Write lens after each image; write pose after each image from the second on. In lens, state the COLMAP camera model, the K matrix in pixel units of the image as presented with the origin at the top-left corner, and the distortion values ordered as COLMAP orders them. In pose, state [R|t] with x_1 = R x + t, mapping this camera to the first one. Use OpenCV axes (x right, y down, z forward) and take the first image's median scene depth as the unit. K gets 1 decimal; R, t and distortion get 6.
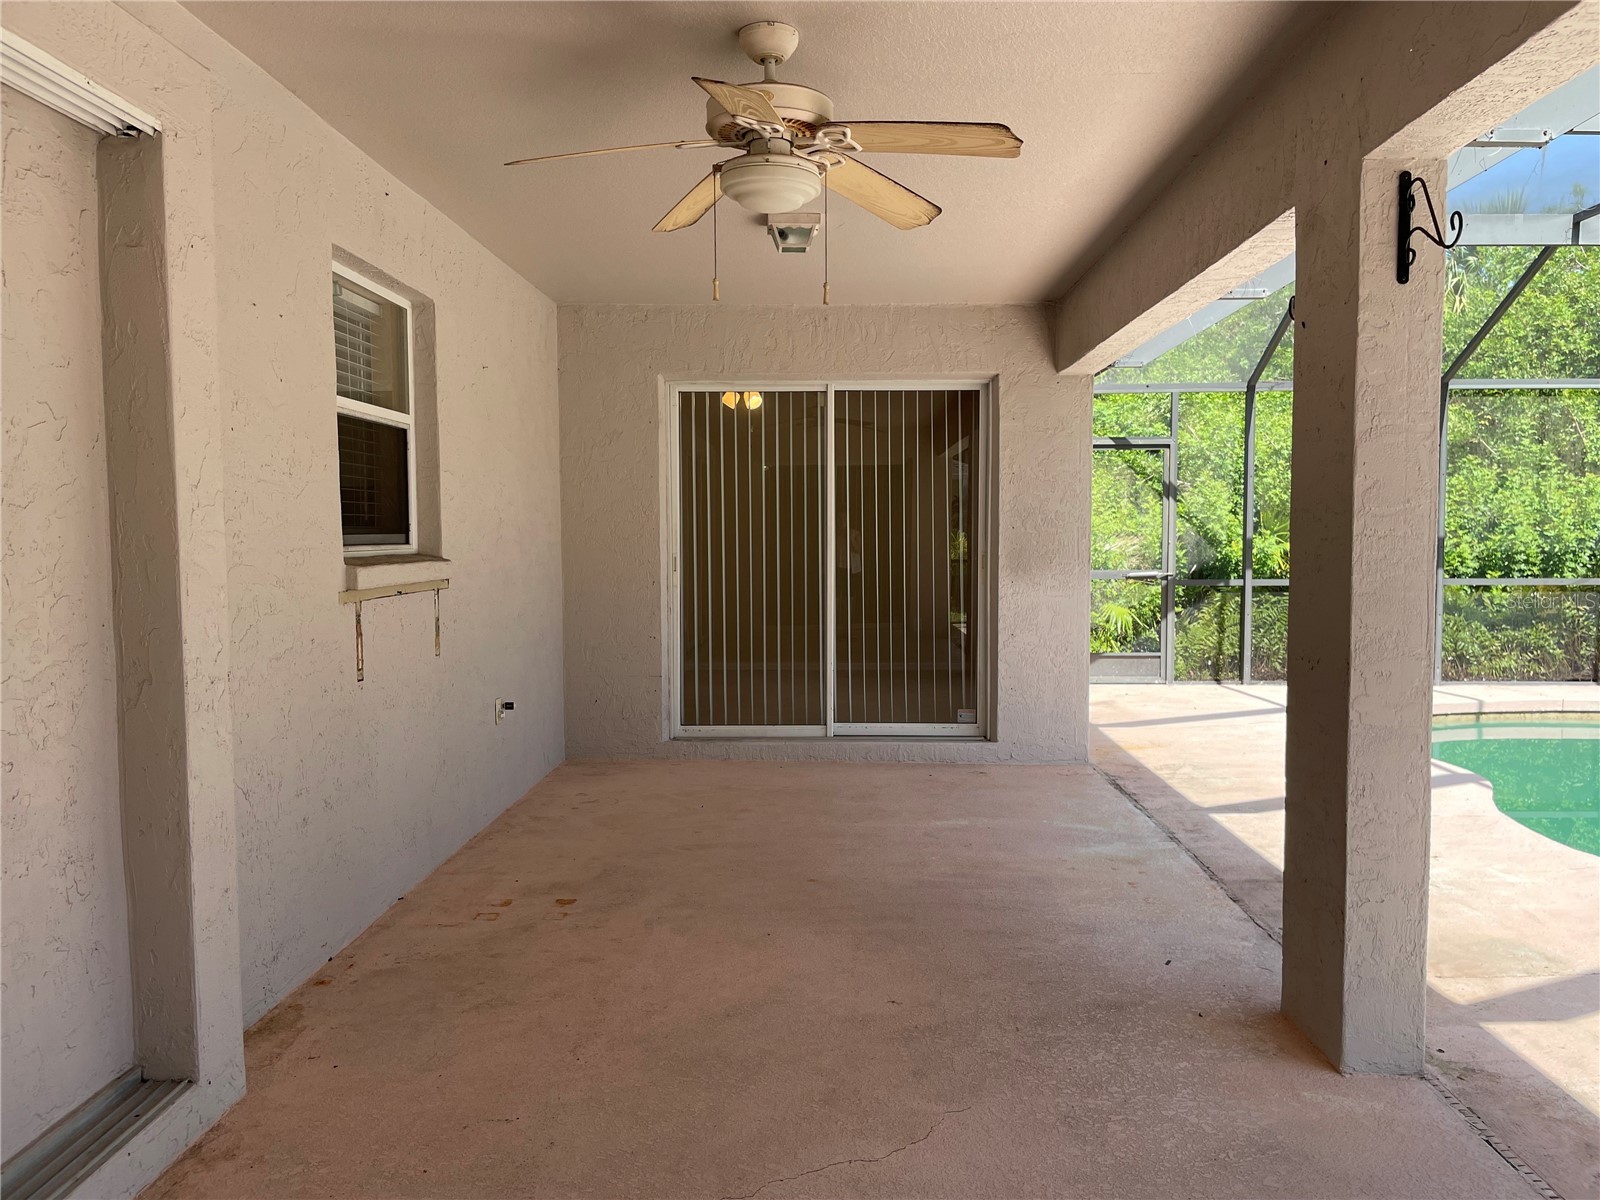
lens RADIAL K [[1215.0, 0, 805.5], [0, 1215.0, 593.2], [0, 0, 1]] dist [0.101266, -0.139880]
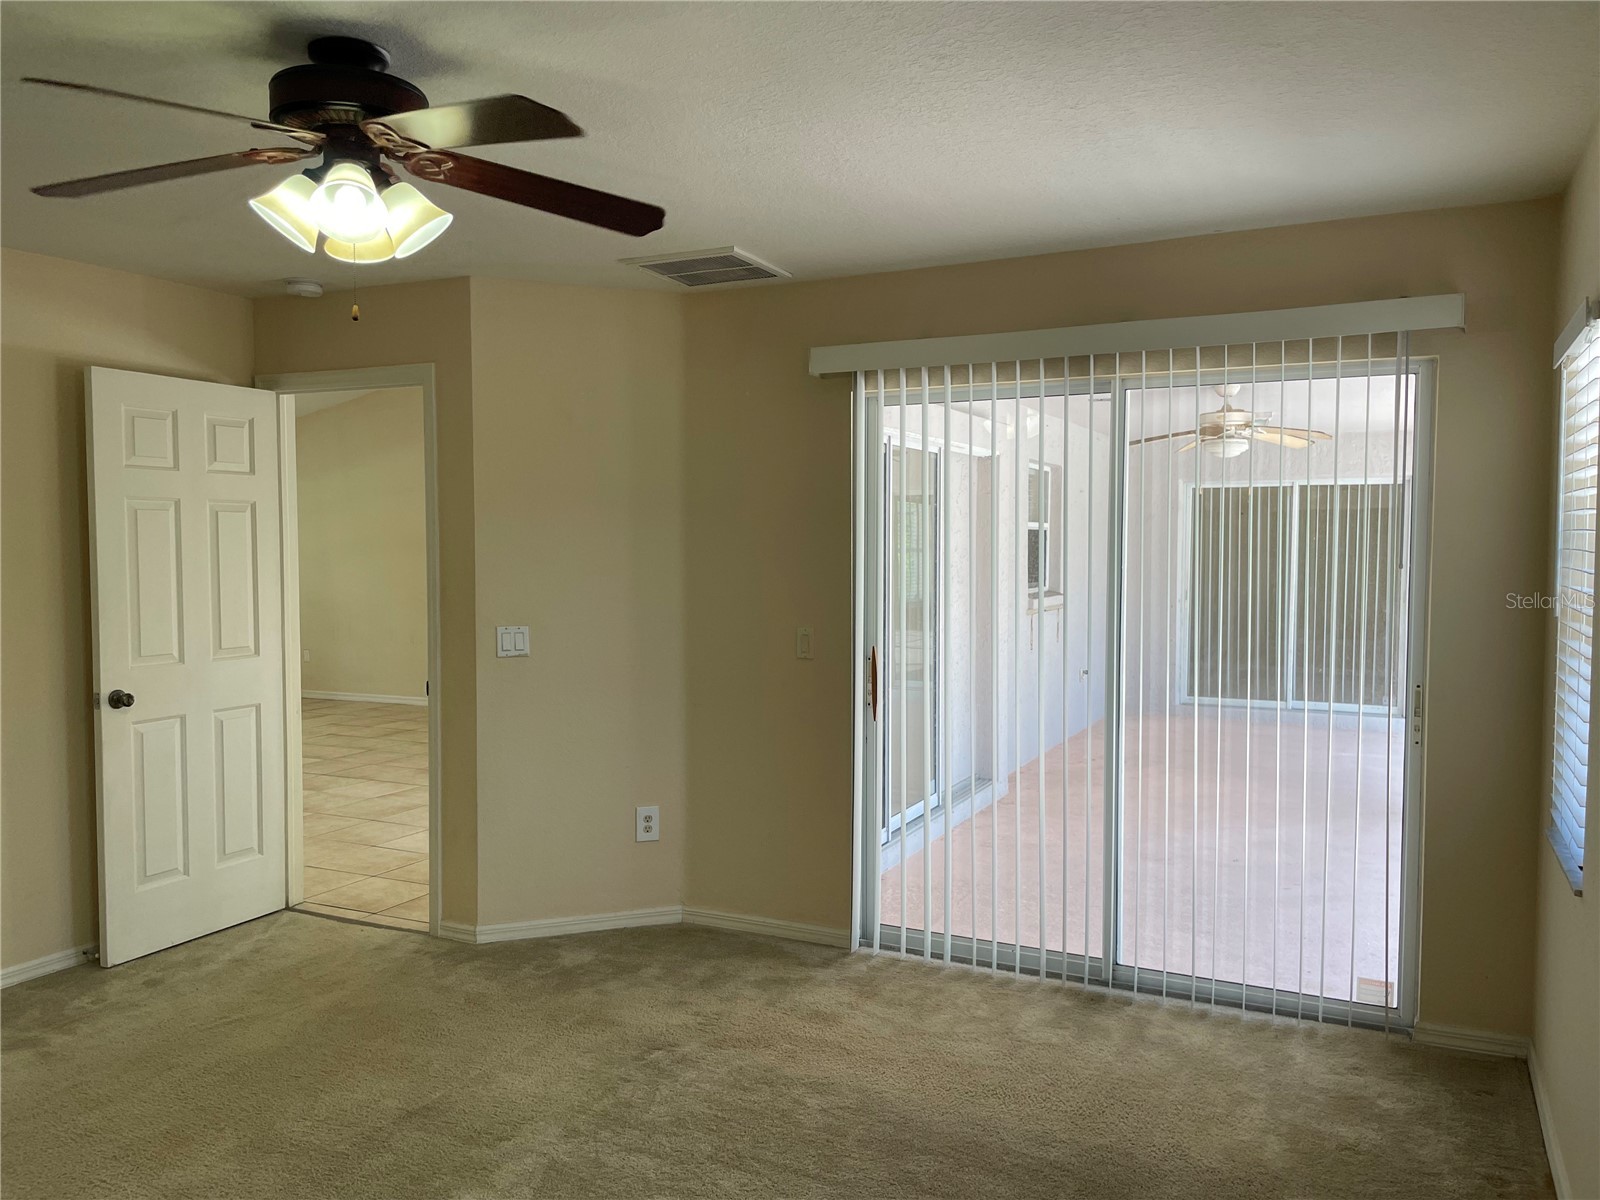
lens RADIAL K [[1215.0, 0, 805.5], [0, 1215.0, 593.2], [0, 0, 1]] dist [0.101266, -0.139880]
pose [[0.913601, 0.027703, -0.405667, 0.067186], [-0.031058, 0.999516, -0.001691, -0.006373], [0.405424, 0.014144, 0.914019, -0.506902]]
